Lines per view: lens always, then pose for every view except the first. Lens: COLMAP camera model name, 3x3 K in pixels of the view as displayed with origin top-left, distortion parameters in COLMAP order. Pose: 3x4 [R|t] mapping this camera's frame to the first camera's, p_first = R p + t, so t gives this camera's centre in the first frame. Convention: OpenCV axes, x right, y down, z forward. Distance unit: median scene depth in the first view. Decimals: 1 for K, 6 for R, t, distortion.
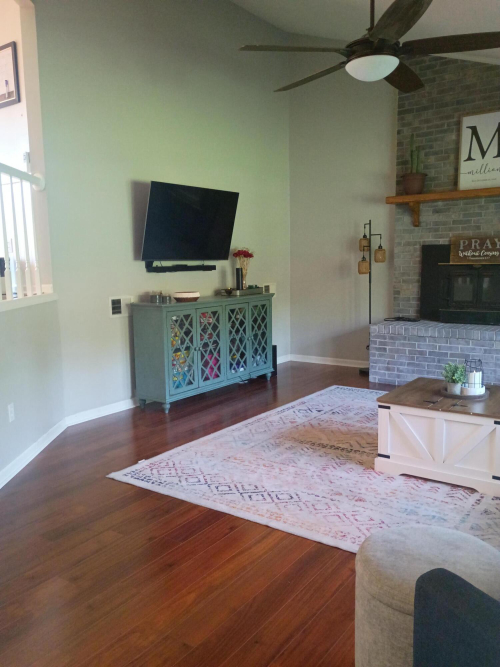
lens RADIAL K [[577.8, 0, 249.8], [0, 577.8, 335.9], [0, 0, 1]] dist [0.062674, -0.046156]
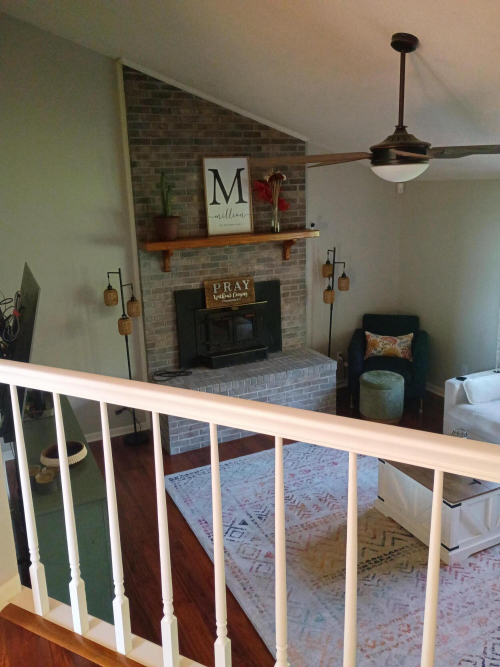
lens RADIAL K [[577.8, 0, 250.7], [0, 577.8, 331.5], [0, 0, 1]] dist [0.062674, -0.046156]
pose [[0.479291, -0.220085, 0.849614, -0.455652], [0.139317, 0.974853, 0.173934, -0.247184], [-0.866528, 0.035001, 0.497899, 0.462368]]
